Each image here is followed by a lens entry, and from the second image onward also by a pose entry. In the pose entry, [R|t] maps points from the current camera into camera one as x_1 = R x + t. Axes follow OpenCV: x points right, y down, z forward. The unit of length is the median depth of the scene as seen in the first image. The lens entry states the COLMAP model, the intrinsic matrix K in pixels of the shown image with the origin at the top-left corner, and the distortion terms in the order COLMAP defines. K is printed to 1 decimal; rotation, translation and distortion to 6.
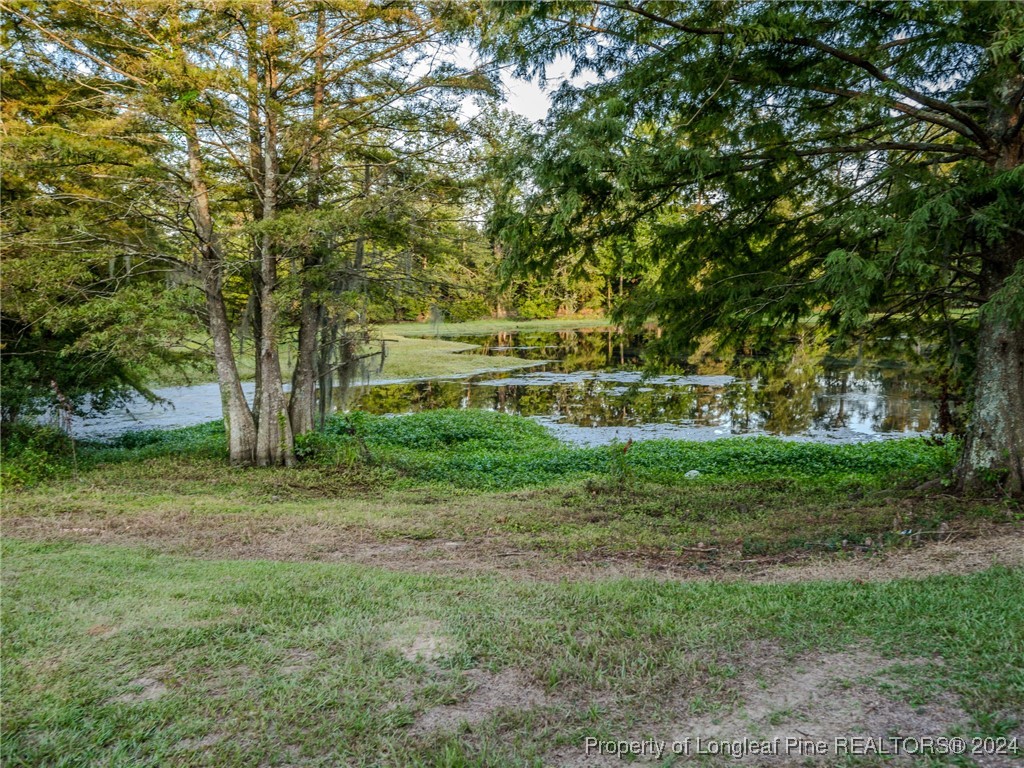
lens RADIAL K [[791.8, 0, 512.0], [0, 791.8, 384.0], [0, 0, 1]] dist [-0.001658, -0.001501]
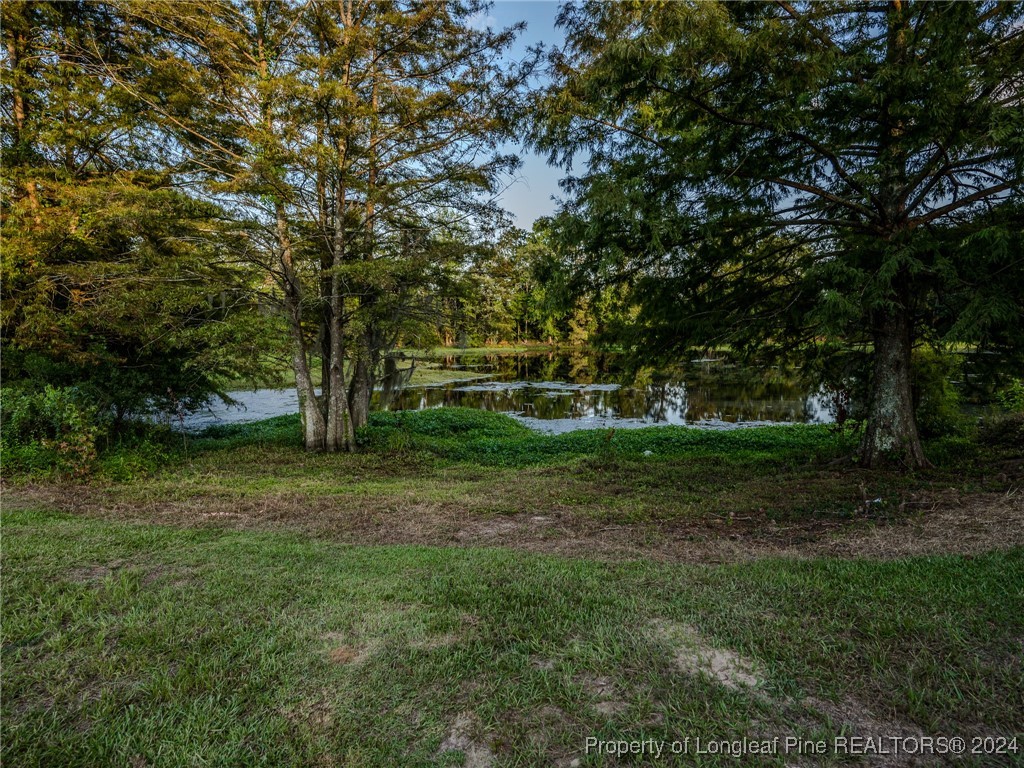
lens RADIAL K [[509.0, 0, 512.0], [0, 509.0, 384.0], [0, 0, 1]] dist [-0.002507, -0.000140]
pose [[0.992543, 0.001248, 0.121890, -0.098828], [0.000093, 0.999940, -0.010995, -0.000812], [-0.121897, 0.010925, 0.992483, 0.092236]]
